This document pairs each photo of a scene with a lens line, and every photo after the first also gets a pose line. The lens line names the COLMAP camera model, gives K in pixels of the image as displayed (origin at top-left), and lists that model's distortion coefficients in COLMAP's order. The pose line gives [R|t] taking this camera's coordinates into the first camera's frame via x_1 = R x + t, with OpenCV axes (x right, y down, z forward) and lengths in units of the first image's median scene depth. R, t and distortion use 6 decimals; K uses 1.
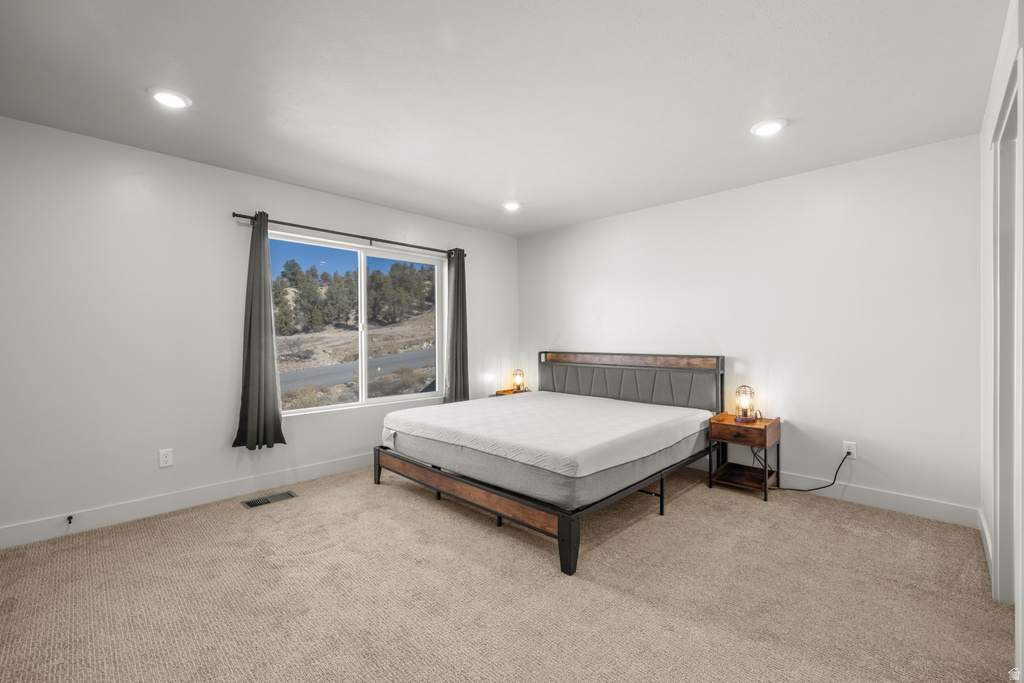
lens RADIAL K [[437.5, 0, 509.0], [0, 437.5, 337.5], [0, 0, 1]] dist [-0.000988, -0.000268]
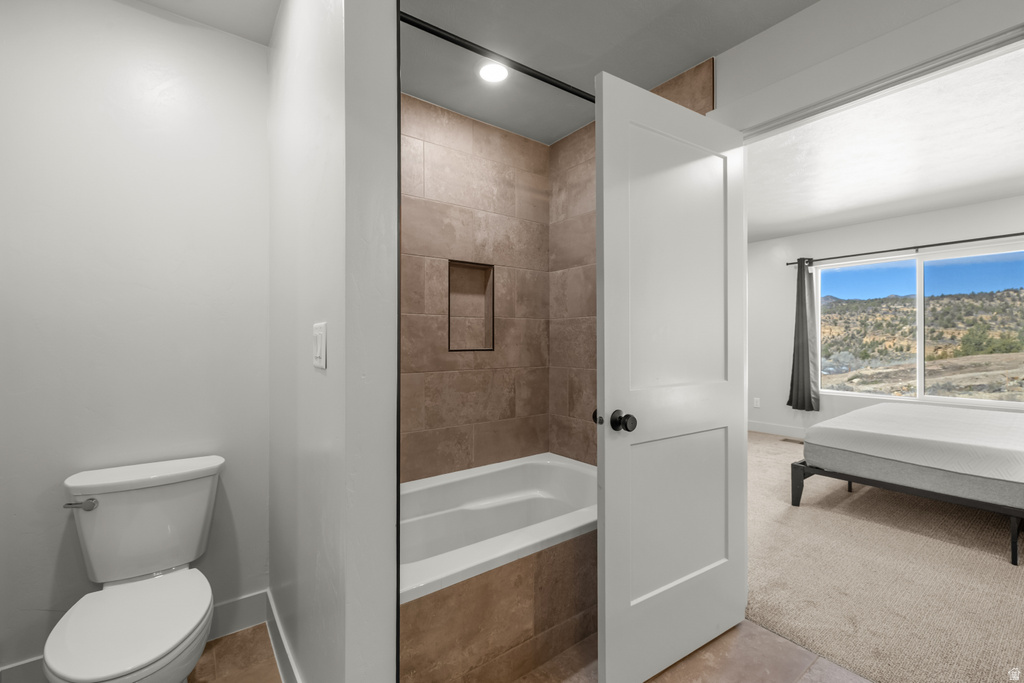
lens RADIAL K [[437.5, 0, 509.0], [0, 437.5, 337.5], [0, 0, 1]] dist [-0.000988, -0.000268]
pose [[-0.151726, -0.005043, -0.988410, 0.122024], [0.005205, 0.999969, -0.005901, -0.000257], [0.988409, -0.006040, -0.151695, 0.021581]]
